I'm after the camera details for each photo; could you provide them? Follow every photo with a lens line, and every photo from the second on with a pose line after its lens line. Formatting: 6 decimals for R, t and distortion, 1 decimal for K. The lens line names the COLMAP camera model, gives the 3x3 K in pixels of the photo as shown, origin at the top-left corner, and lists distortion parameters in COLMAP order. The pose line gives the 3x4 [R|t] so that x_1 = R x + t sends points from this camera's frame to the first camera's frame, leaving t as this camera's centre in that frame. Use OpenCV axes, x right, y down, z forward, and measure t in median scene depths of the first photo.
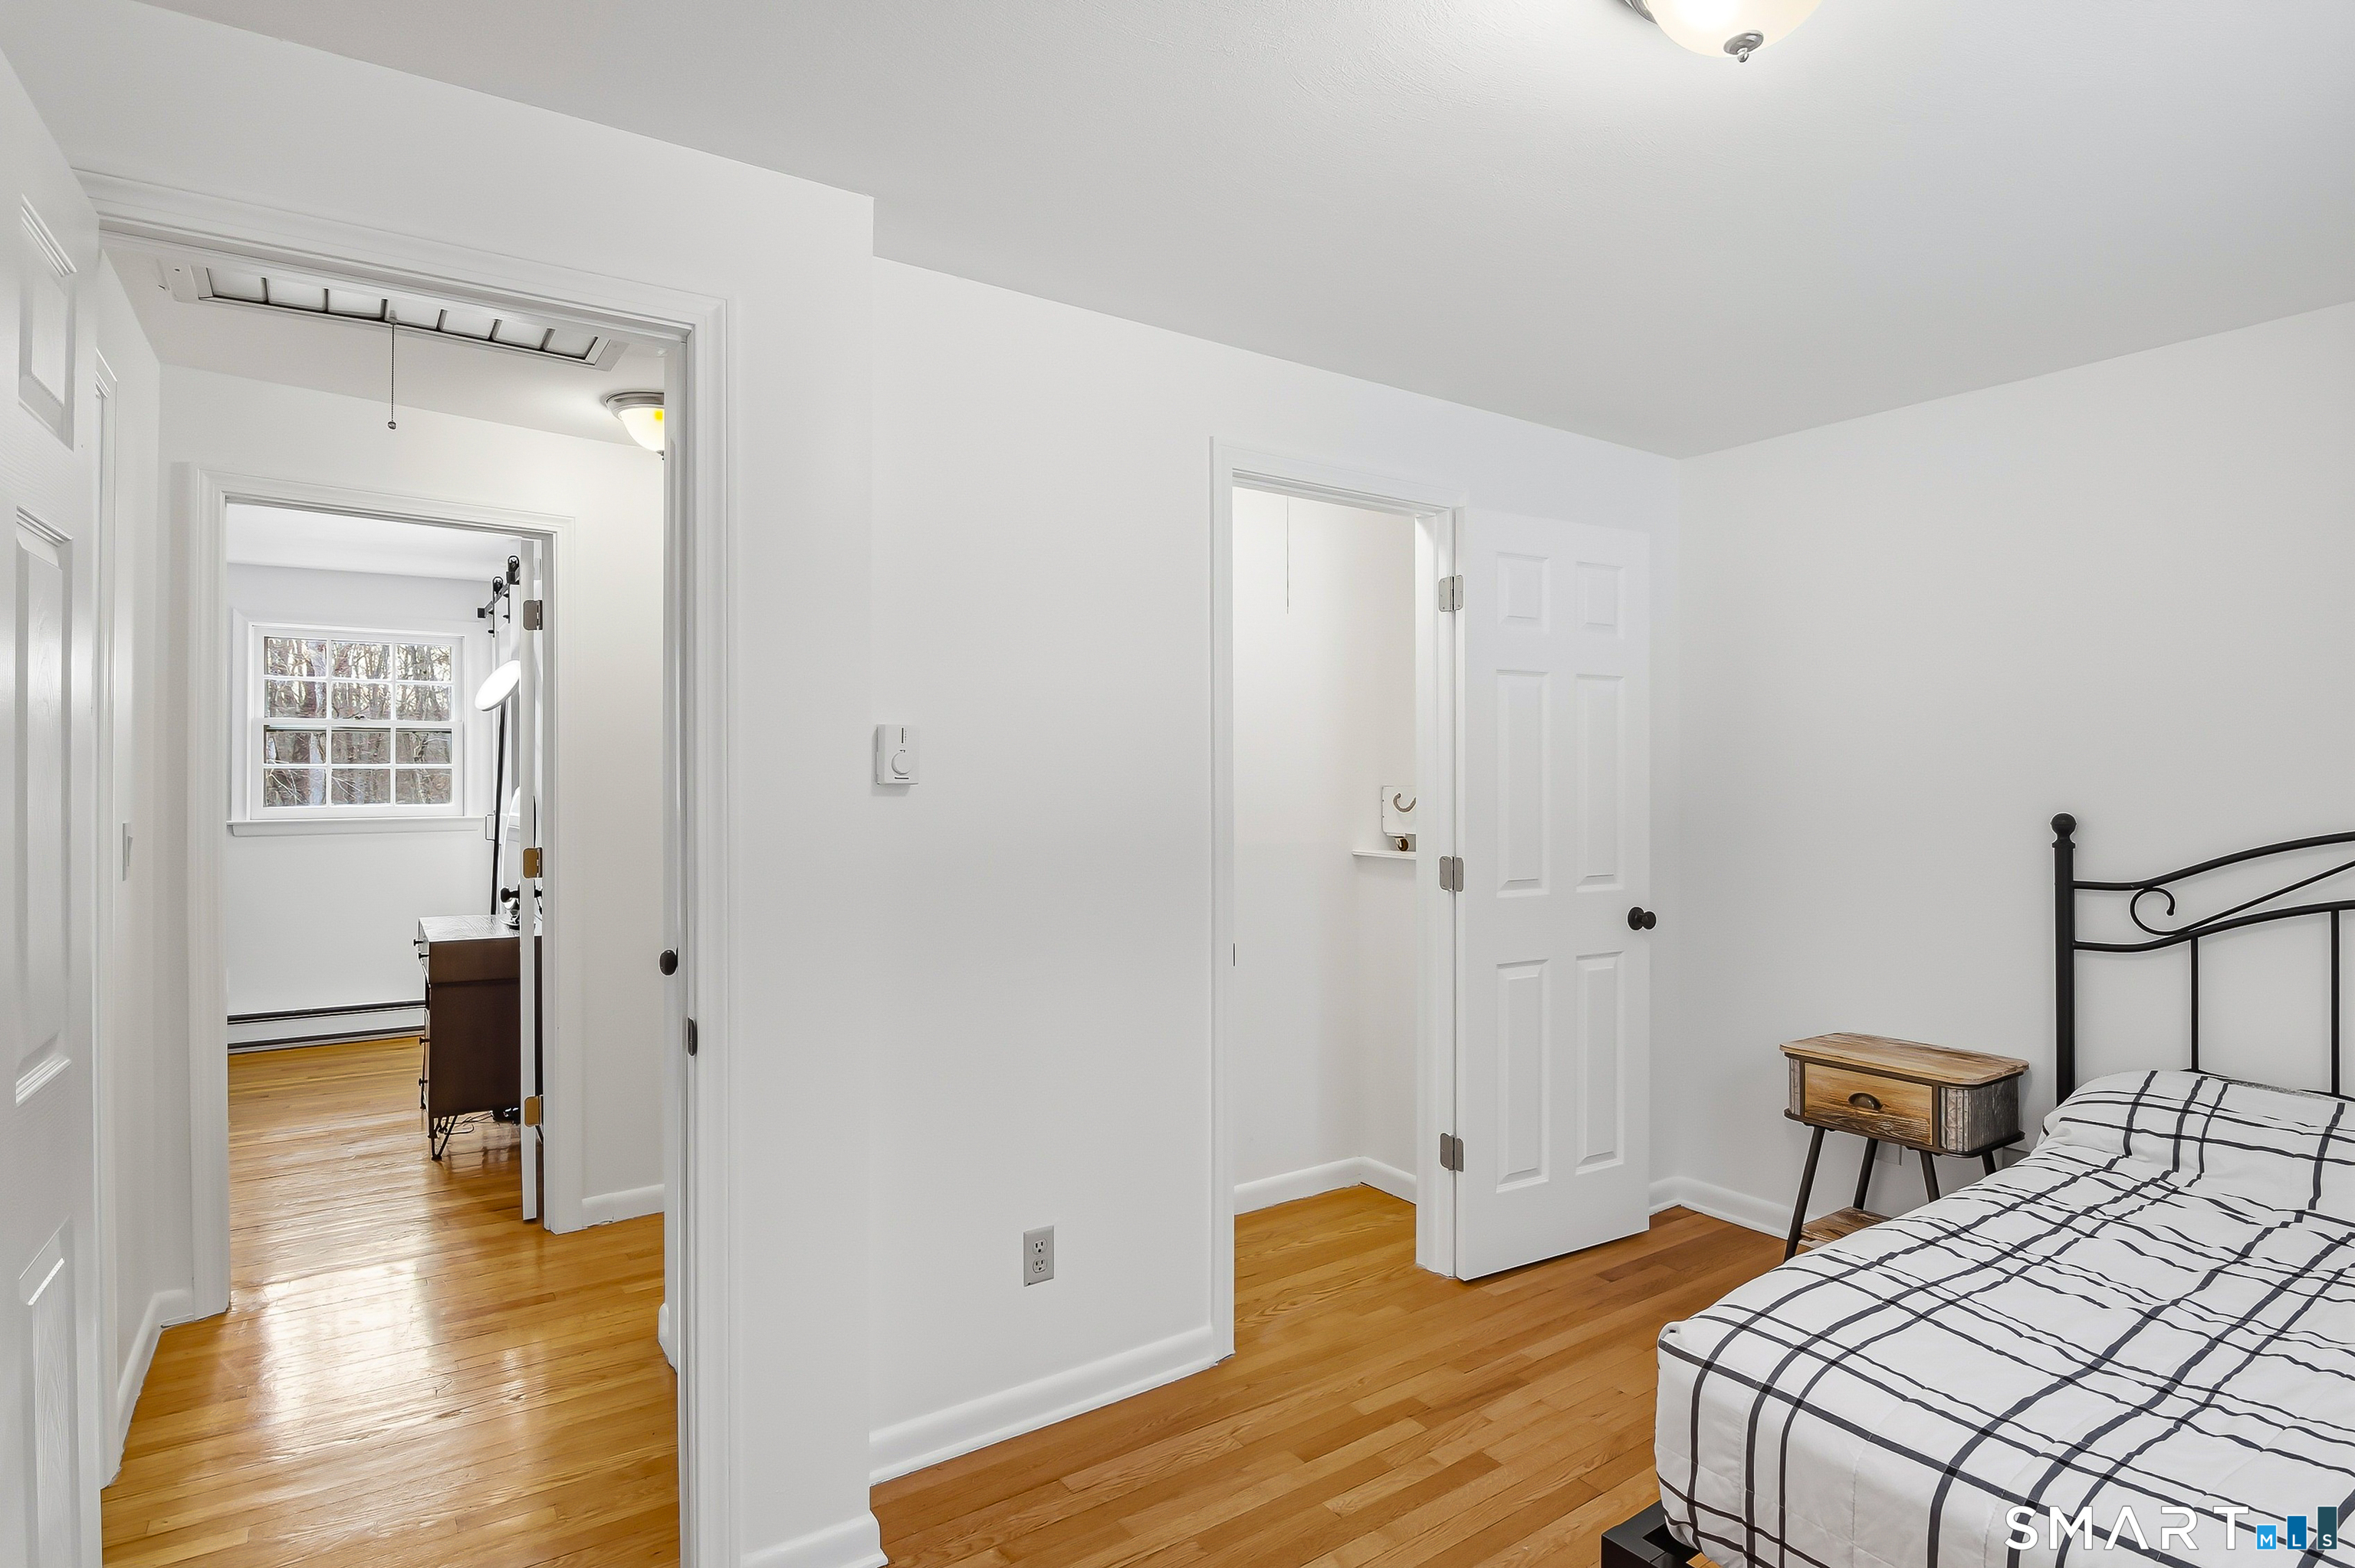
lens RADIAL K [[1224.1, 0, 1177.5], [0, 1224.1, 784.0], [0, 0, 1]] dist [-0.000342, -0.001385]
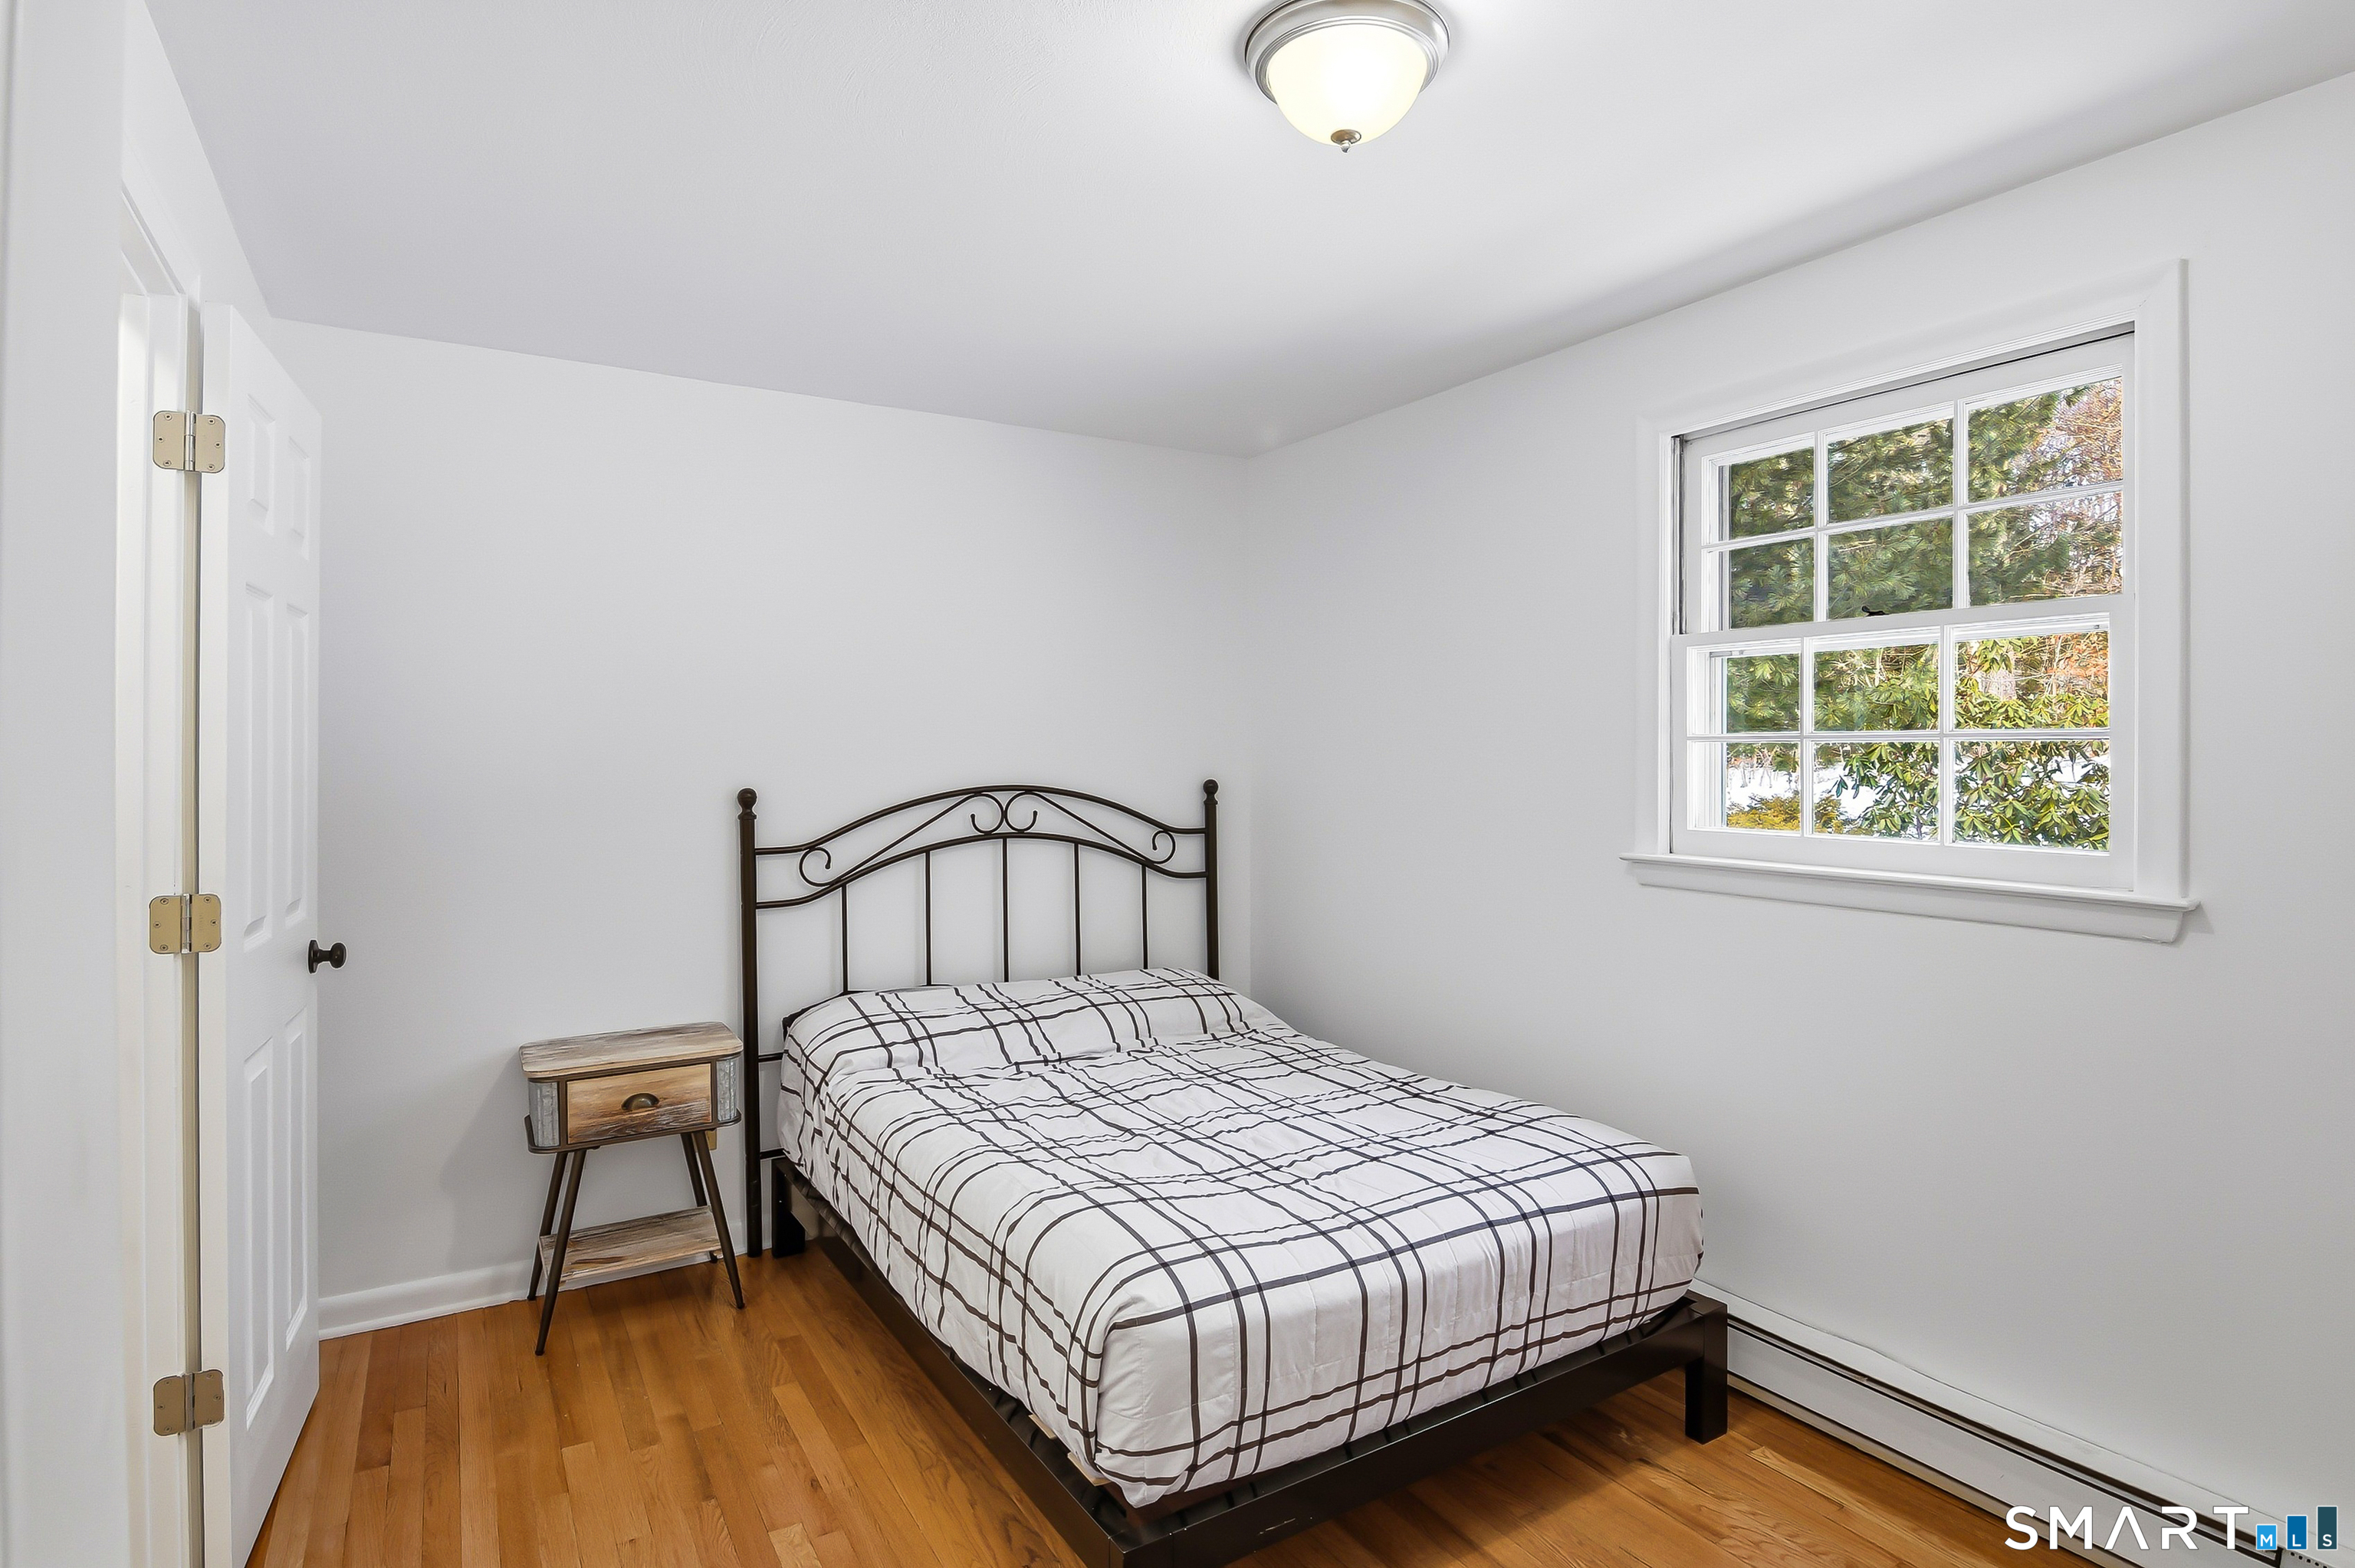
lens RADIAL K [[1235.9, 0, 1187.6], [0, 1235.9, 754.0], [0, 0, 1]] dist [0.001744, -0.013621]
pose [[0.048447, -0.000495, 0.998826, -0.395030], [0.006992, 0.999976, 0.000156, -0.004375], [-0.998801, 0.006976, 0.048449, 0.584575]]
